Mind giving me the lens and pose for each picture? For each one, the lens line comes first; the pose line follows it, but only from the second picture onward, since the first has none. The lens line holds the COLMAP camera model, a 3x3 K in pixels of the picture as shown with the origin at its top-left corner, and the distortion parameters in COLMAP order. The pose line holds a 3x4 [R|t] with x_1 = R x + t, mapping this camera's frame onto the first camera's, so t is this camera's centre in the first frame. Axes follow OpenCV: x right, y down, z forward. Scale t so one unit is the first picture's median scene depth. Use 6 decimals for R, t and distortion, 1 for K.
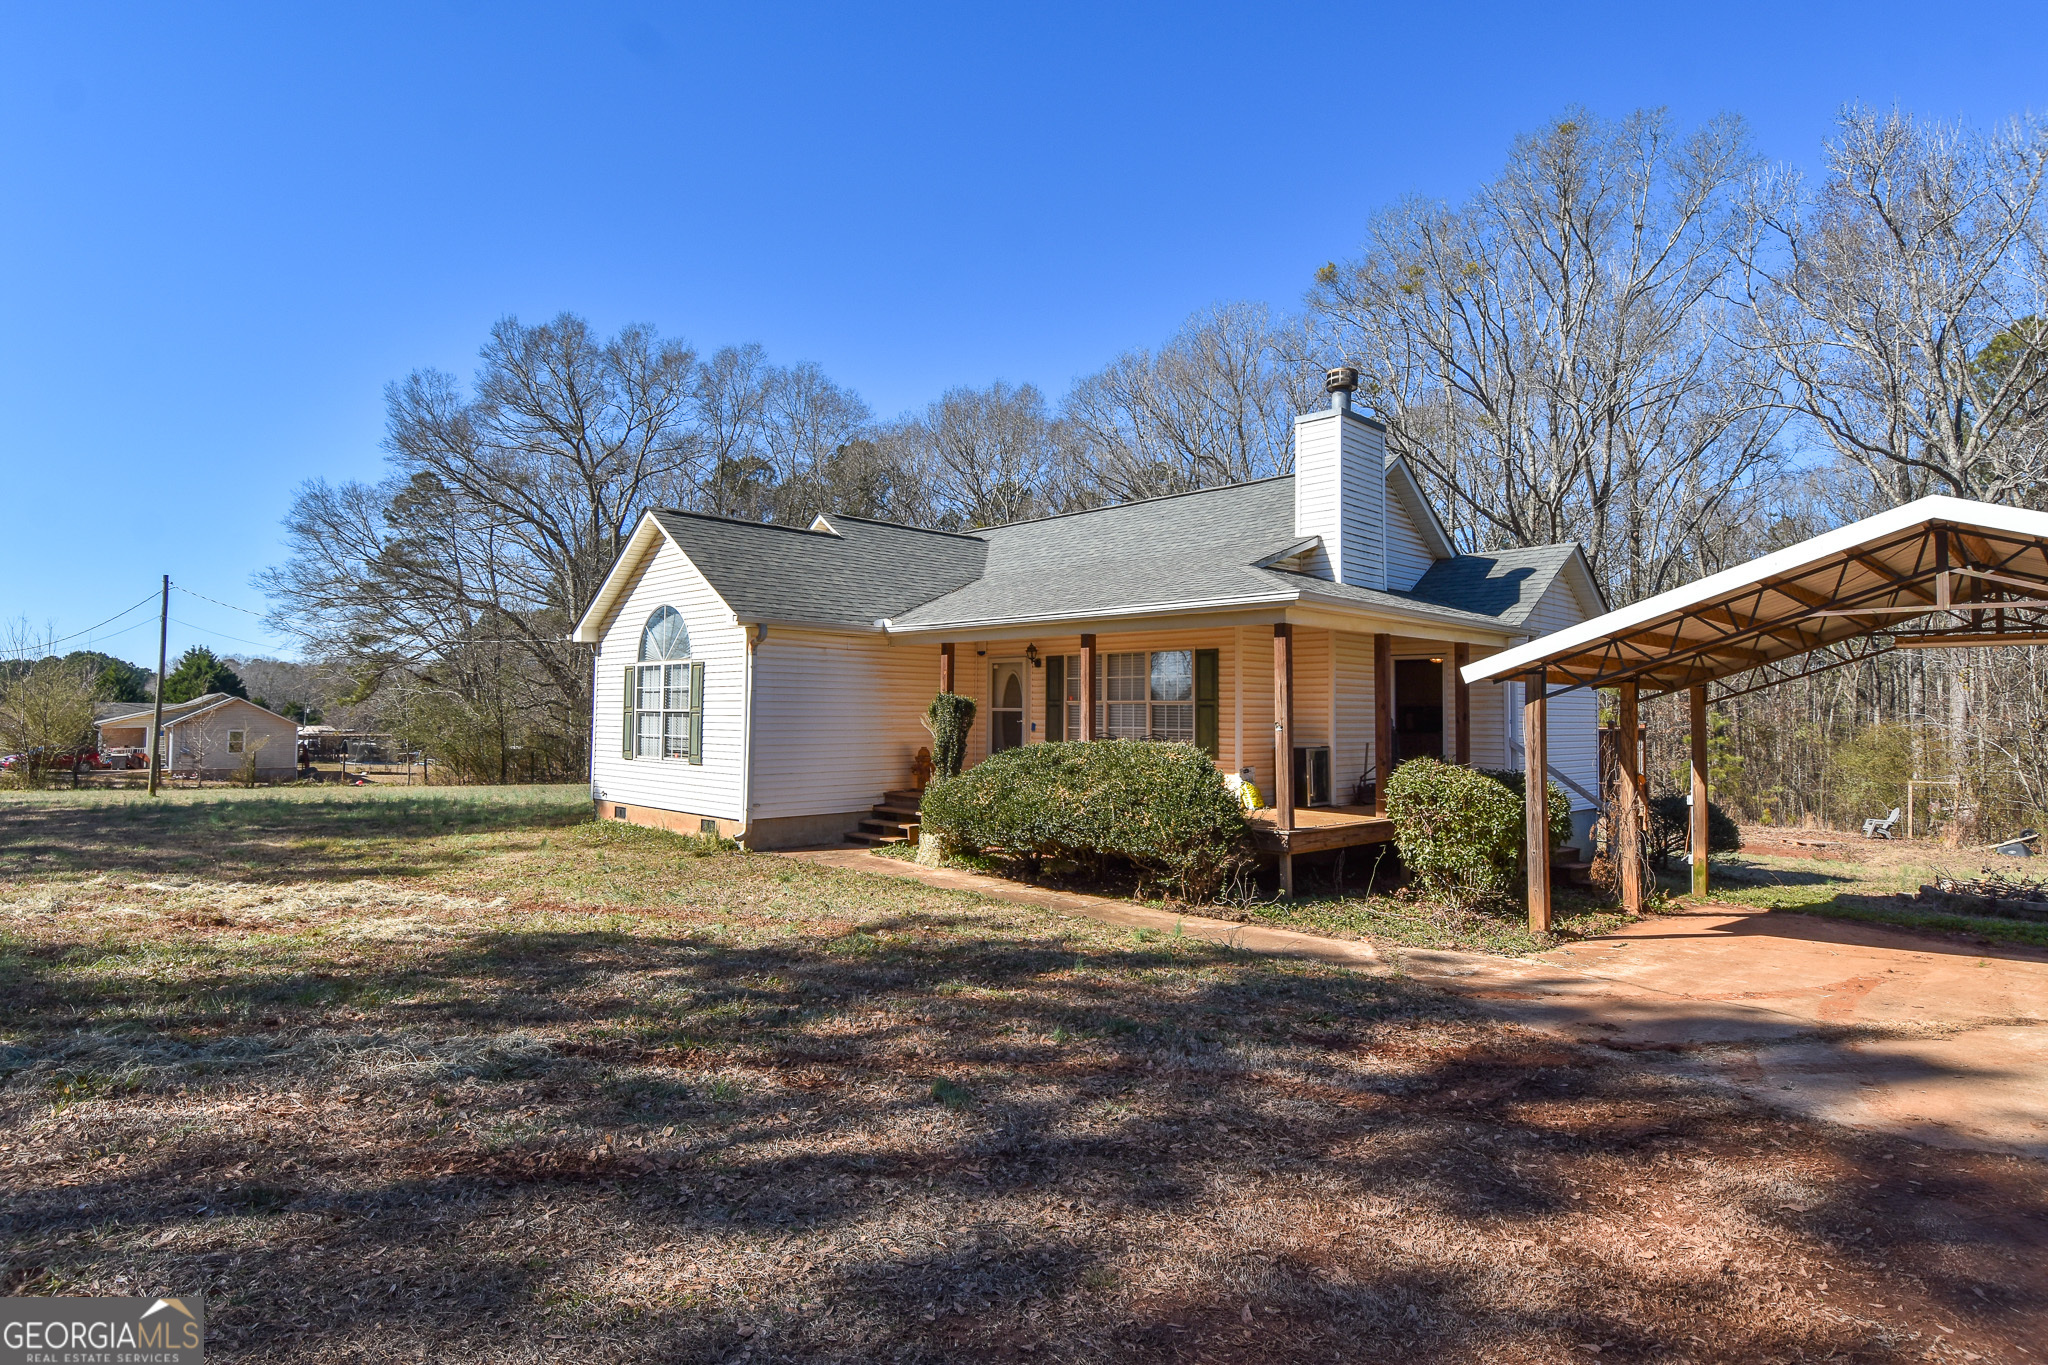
lens RADIAL K [[1067.6, 0, 1023.9], [0, 1067.6, 668.9], [0, 0, 1]] dist [0.053102, -0.058257]
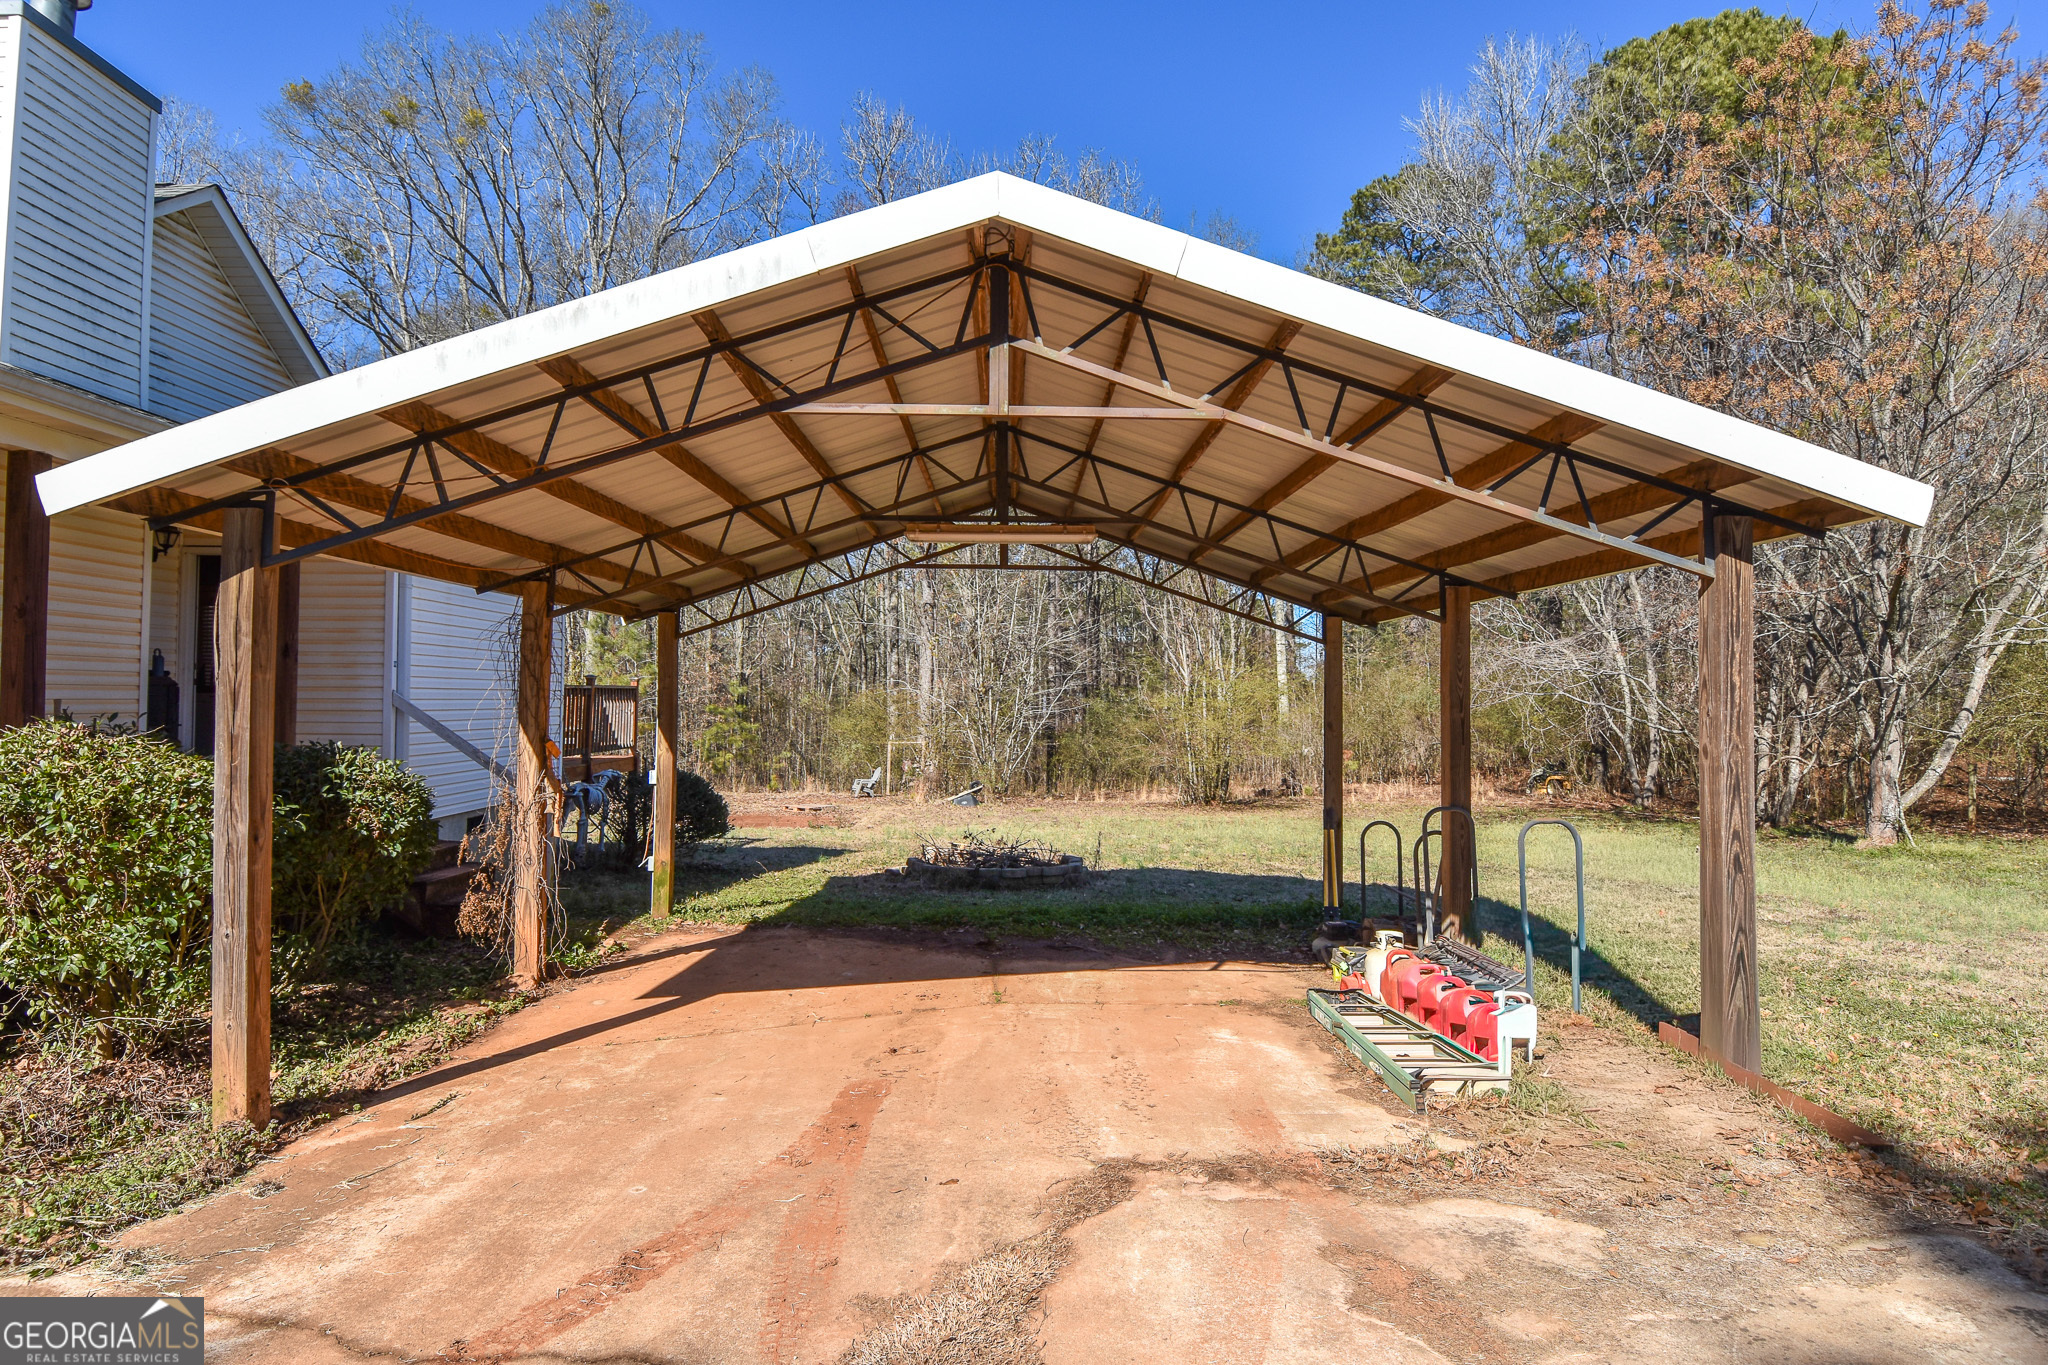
lens RADIAL K [[1067.6, 0, 1023.9], [0, 1067.6, 668.9], [0, 0, 1]] dist [0.053102, -0.058257]
pose [[0.682801, 0.015430, 0.730441, 0.178996], [-0.030160, 0.999520, 0.007079, 0.026426], [-0.729982, -0.026863, 0.682939, 0.234943]]
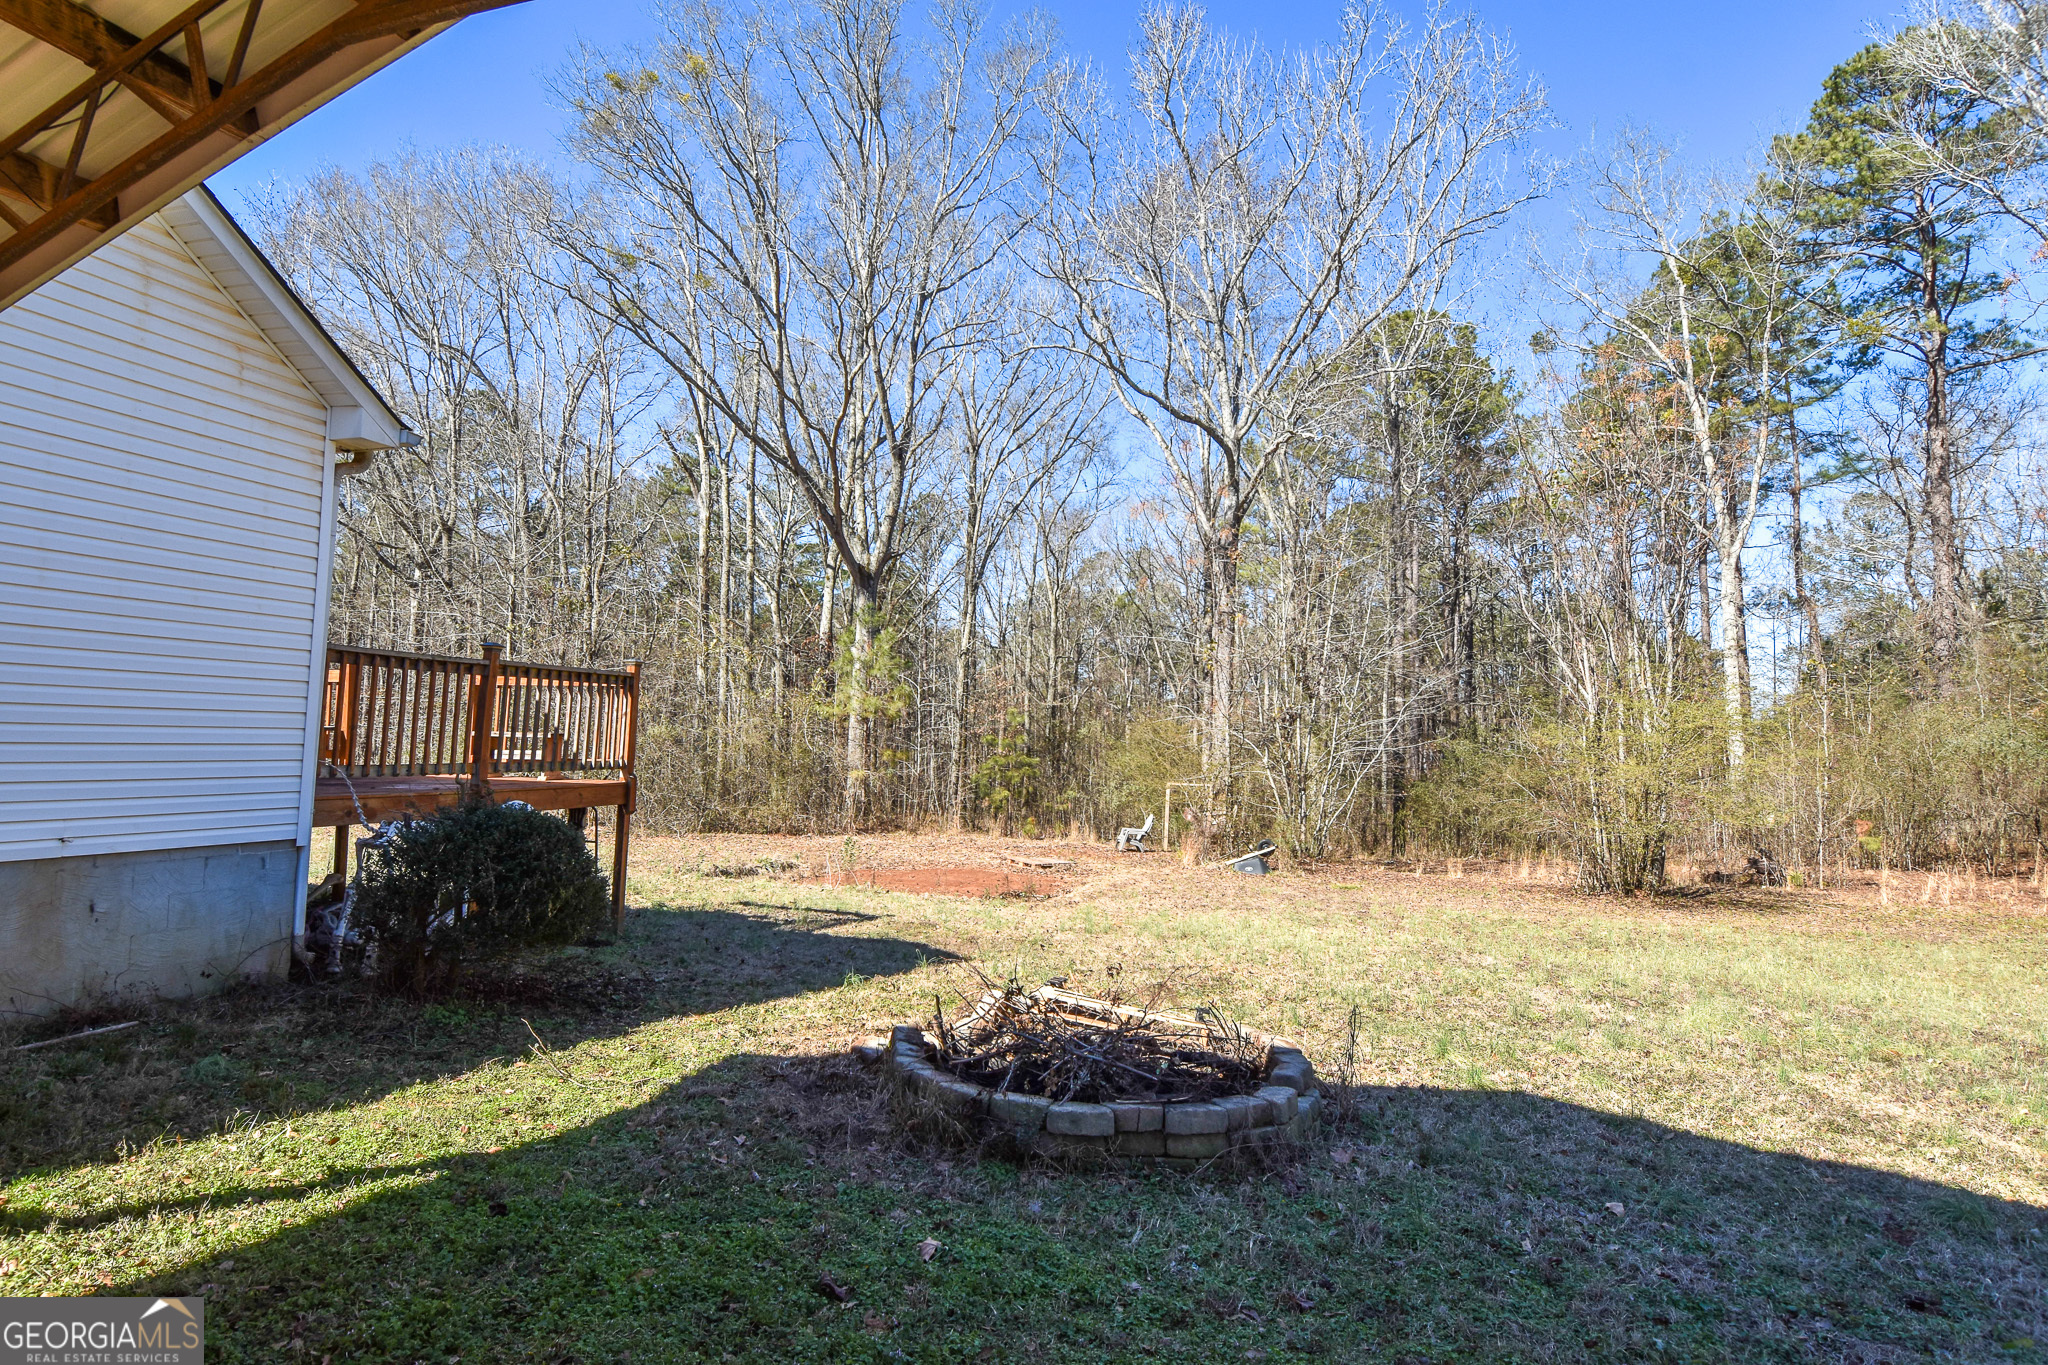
lens RADIAL K [[1031.5, 0, 1032.5], [0, 1031.5, 677.4], [0, 0, 1]] dist [0.044251, -0.051810]
pose [[0.886919, 0.043985, 0.459827, 0.482606], [-0.040067, 0.999030, -0.018281, 0.055278], [-0.460185, -0.002210, 0.887820, 0.444254]]
